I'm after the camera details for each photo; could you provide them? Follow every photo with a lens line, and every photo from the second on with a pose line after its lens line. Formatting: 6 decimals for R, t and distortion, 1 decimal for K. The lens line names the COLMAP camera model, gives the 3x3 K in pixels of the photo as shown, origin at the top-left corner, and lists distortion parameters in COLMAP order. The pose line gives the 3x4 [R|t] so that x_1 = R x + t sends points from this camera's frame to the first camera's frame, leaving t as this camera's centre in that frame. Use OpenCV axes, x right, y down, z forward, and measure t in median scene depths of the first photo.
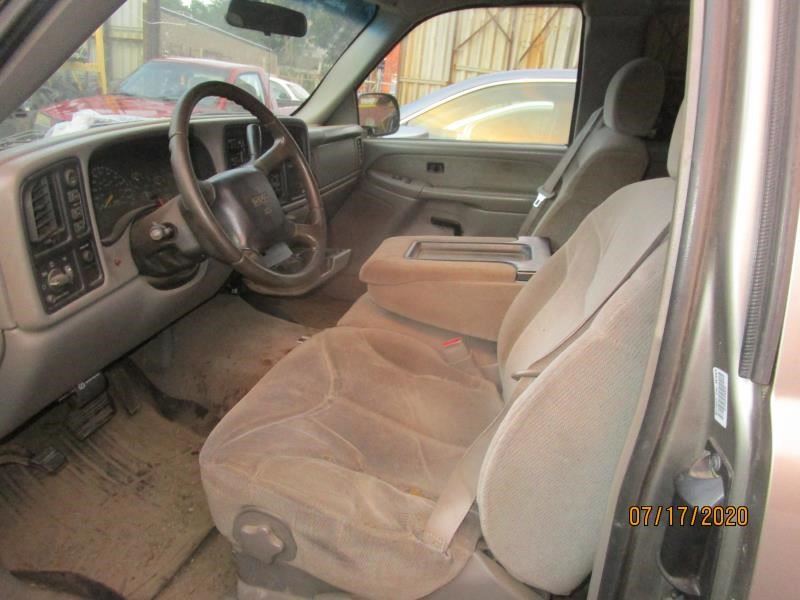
lens RADIAL K [[567.2, 0, 400.0], [0, 567.2, 300.0], [0, 0, 1]] dist [-0.024994, -0.001879]
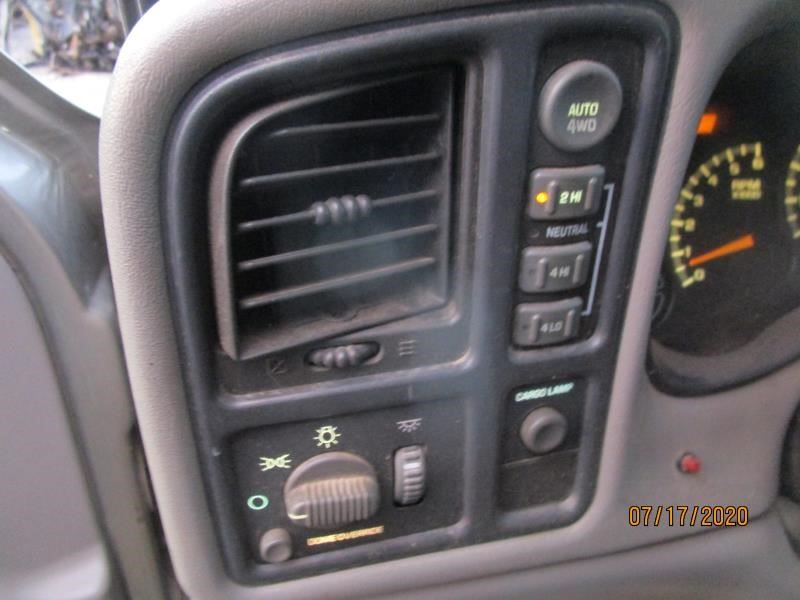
lens RADIAL K [[567.2, 0, 400.0], [0, 567.2, 300.0], [0, 0, 1]] dist [-0.024994, -0.001879]
pose [[0.304212, 0.421039, -0.854506, -0.376751], [-0.338709, 0.886212, 0.316077, -0.186782], [0.890354, 0.193274, 0.412206, 0.818864]]
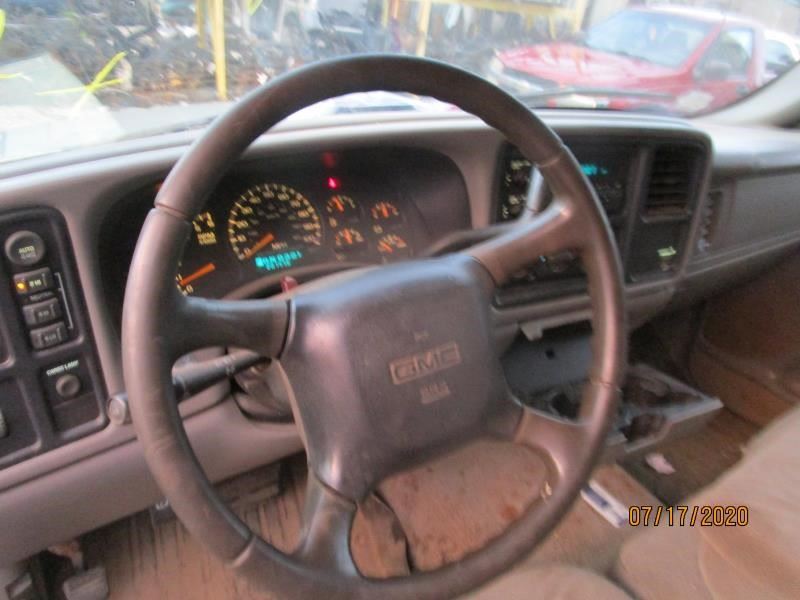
lens RADIAL K [[567.2, 0, 400.0], [0, 567.2, 300.0], [0, 0, 1]] dist [-0.024994, -0.001879]
pose [[0.724537, 0.322048, -0.609369, -0.034266], [-0.273027, 0.945904, 0.175277, -0.327878], [0.632852, 0.039380, 0.773271, 0.778774]]
